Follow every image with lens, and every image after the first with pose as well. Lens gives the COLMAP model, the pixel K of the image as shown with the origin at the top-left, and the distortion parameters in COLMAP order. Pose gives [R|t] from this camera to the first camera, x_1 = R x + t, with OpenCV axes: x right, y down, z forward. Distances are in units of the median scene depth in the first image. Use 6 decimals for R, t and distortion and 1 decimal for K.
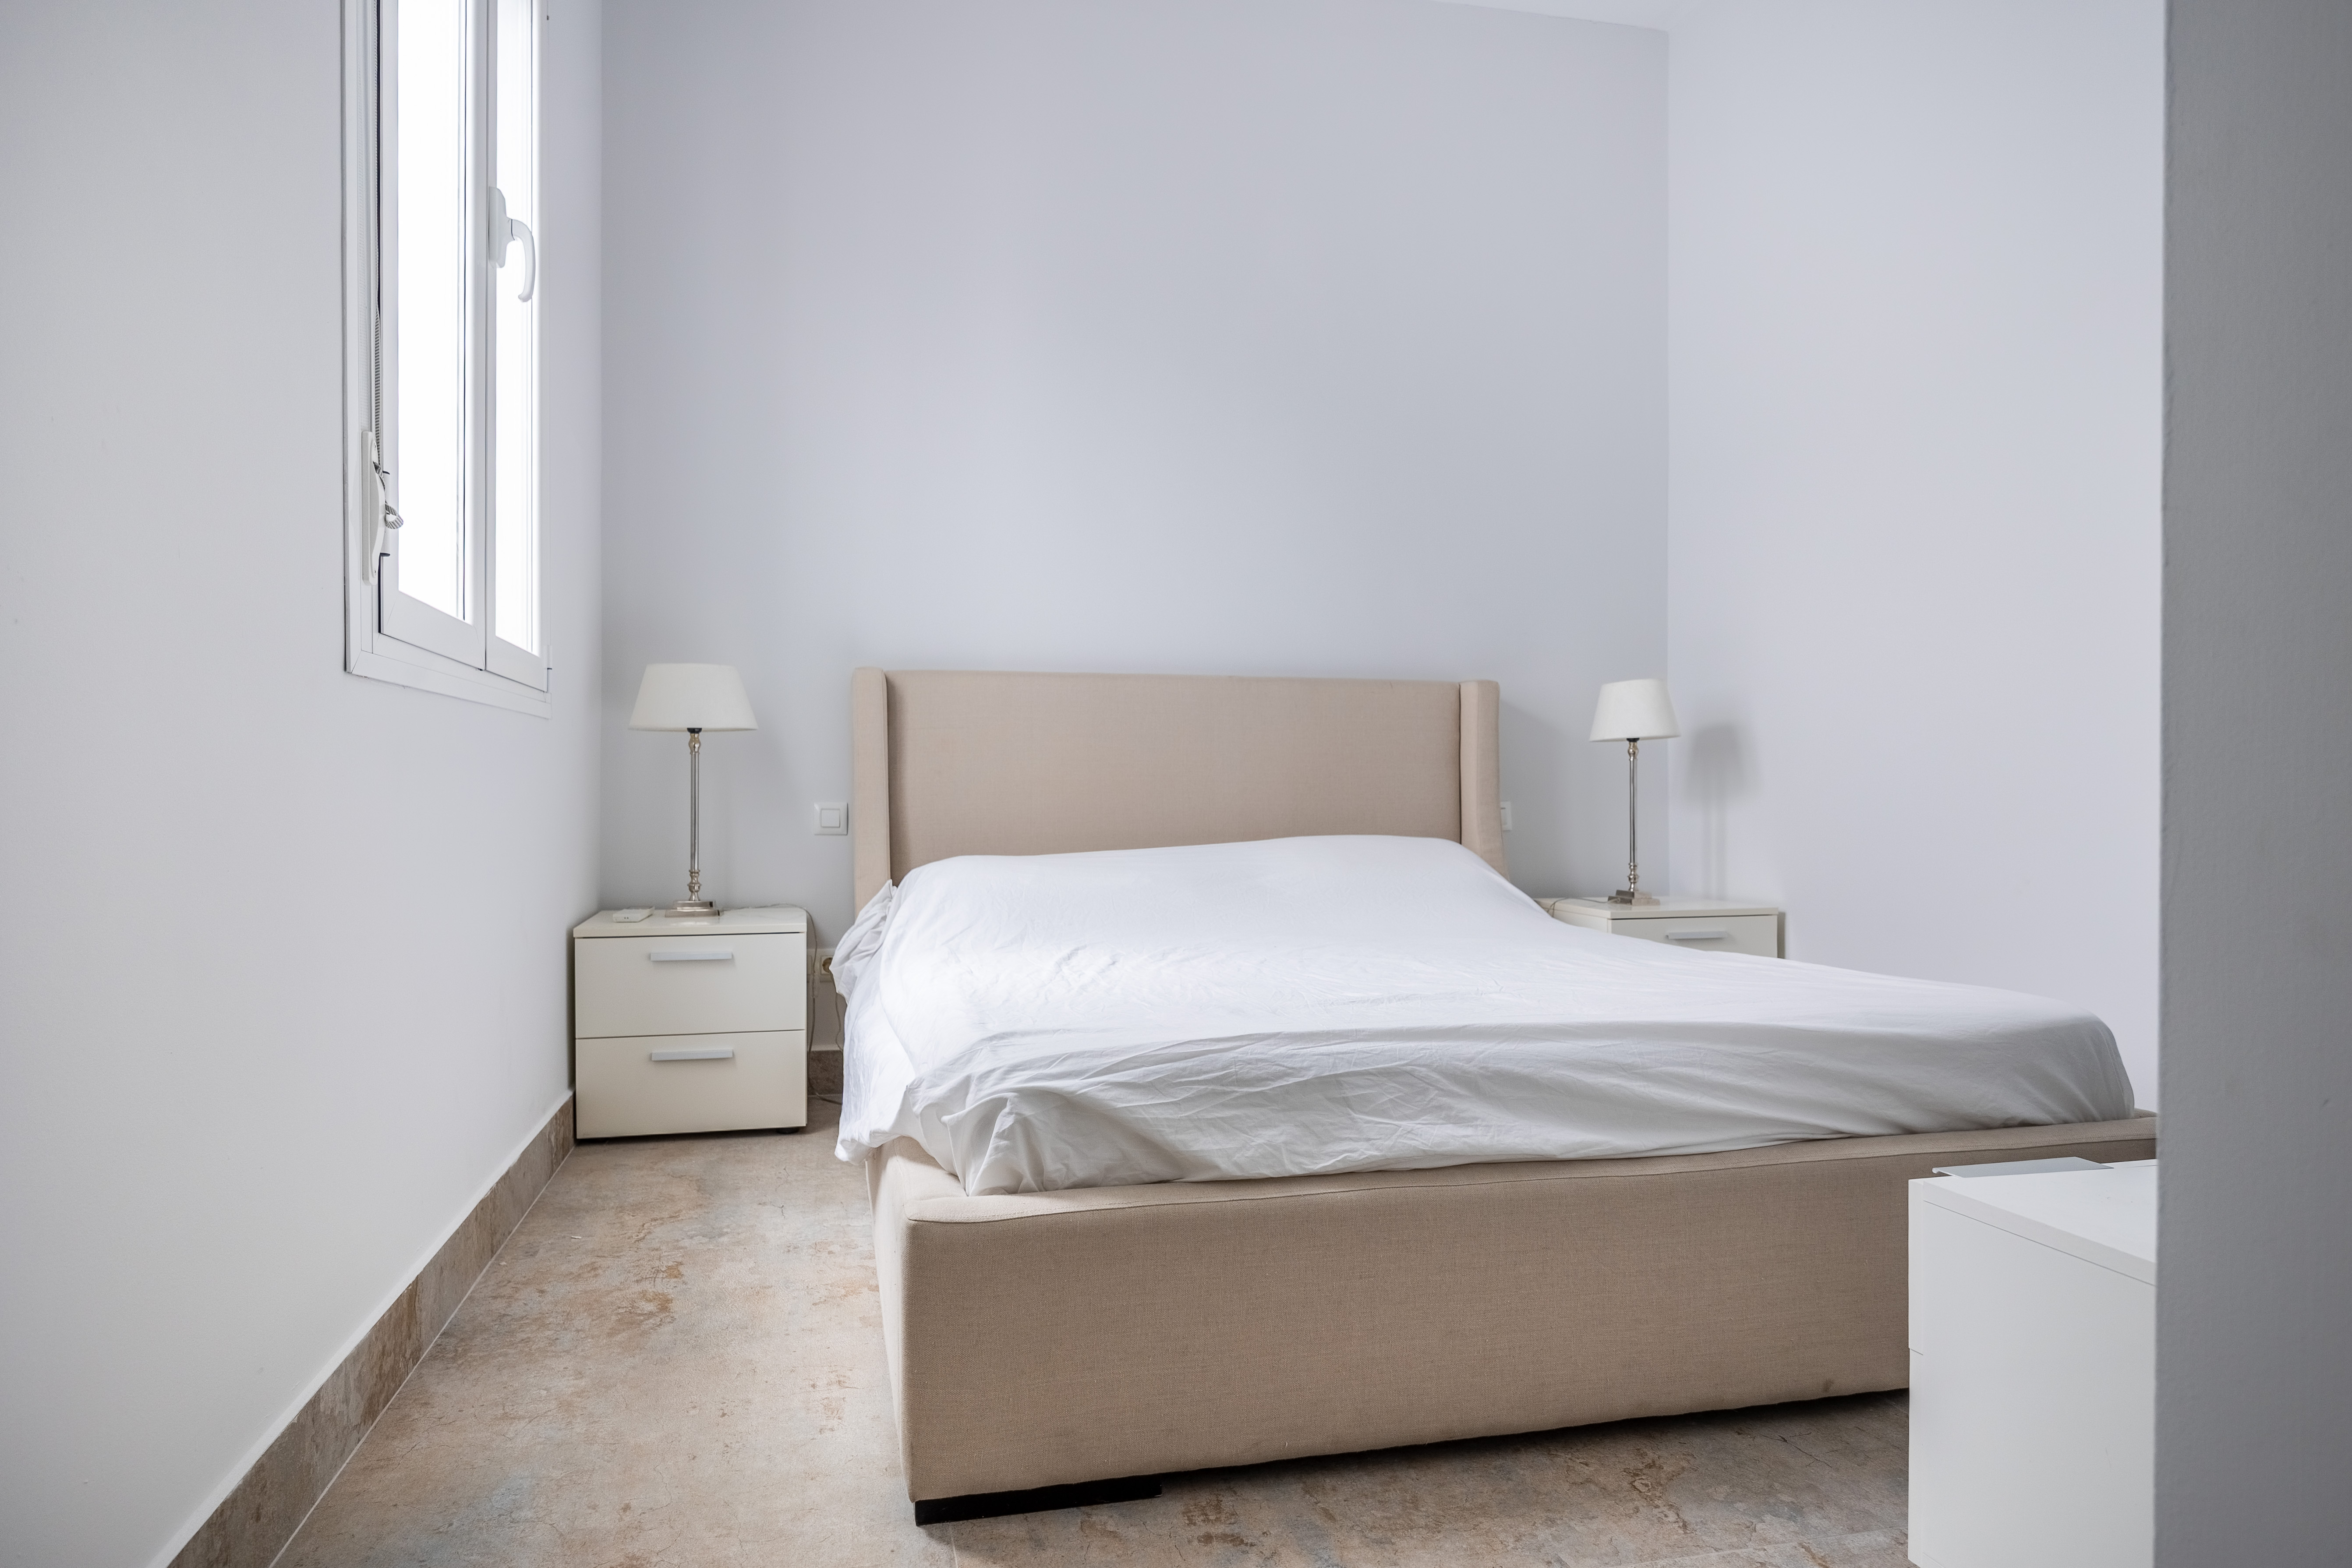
lens RADIAL K [[1344.2, 0, 1166.9], [0, 1344.2, 790.5], [0, 0, 1]] dist [0.001470, 0.000489]
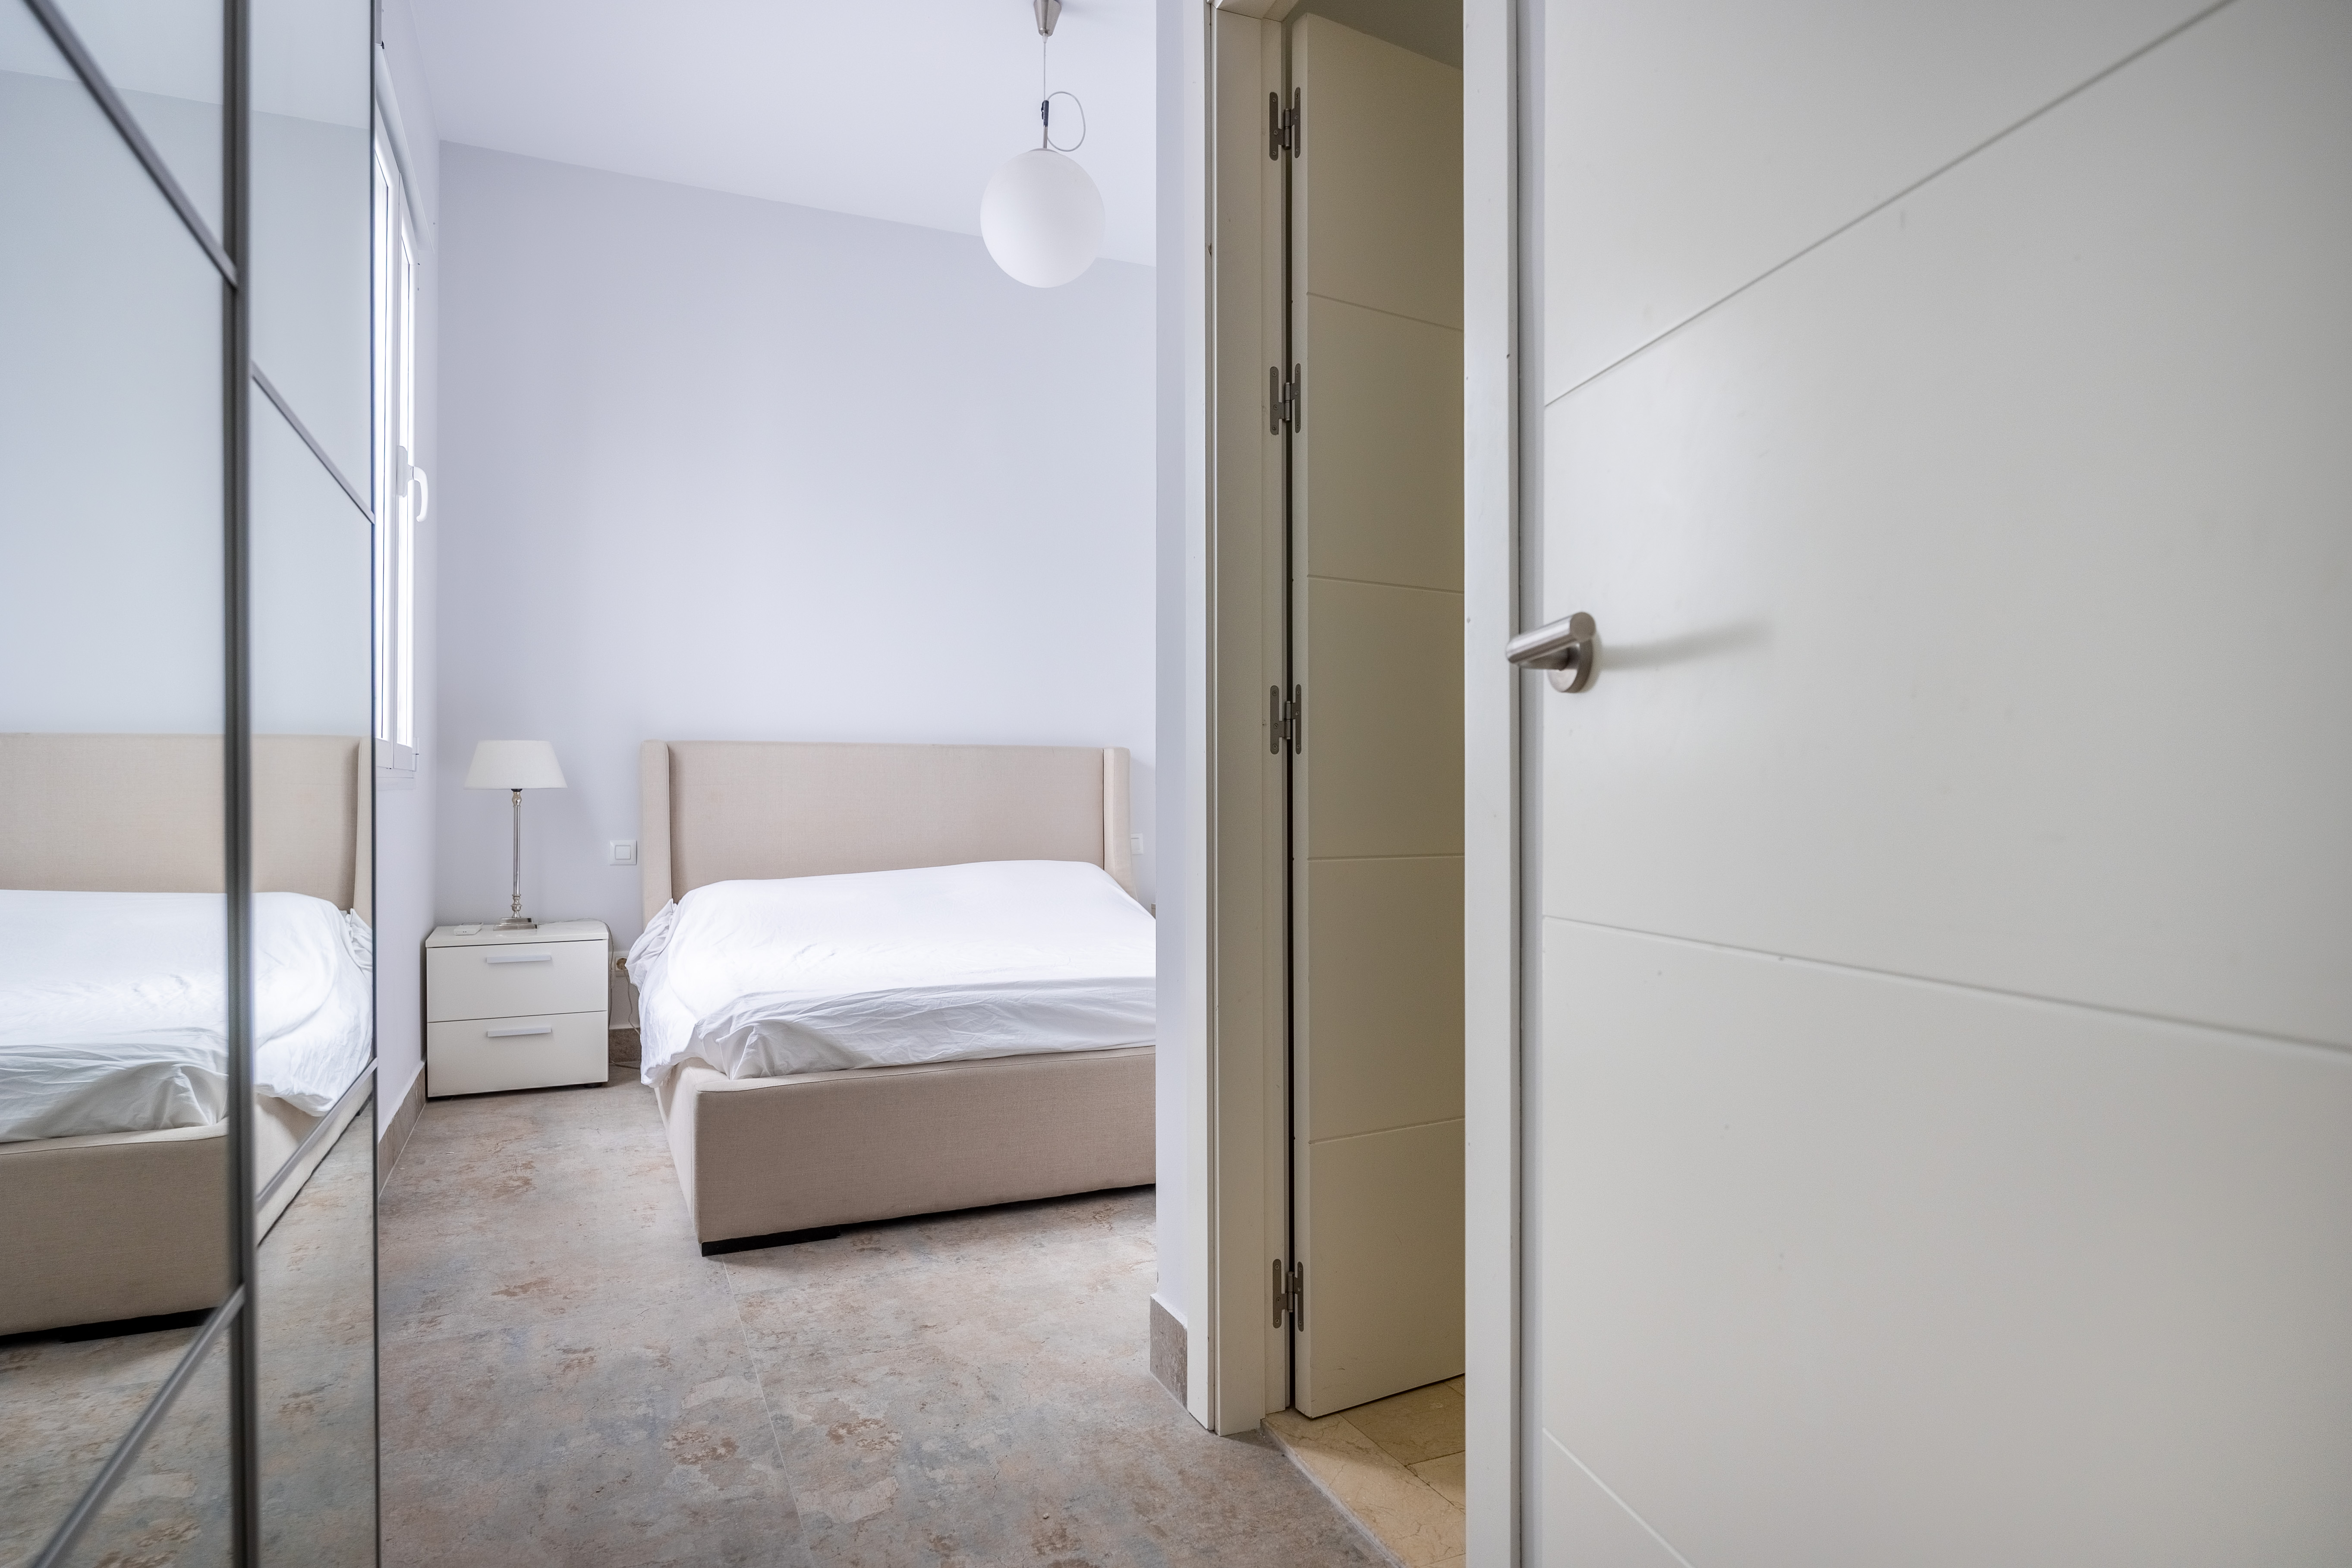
lens RADIAL K [[1344.2, 0, 1186.1], [0, 1344.2, 779.4], [0, 0, 1]] dist [0.001470, 0.000489]
pose [[0.984253, -0.002105, 0.176754, 0.100640], [0.003394, 0.999970, -0.006988, -0.067466], [-0.176734, 0.007478, 0.984230, -0.662230]]
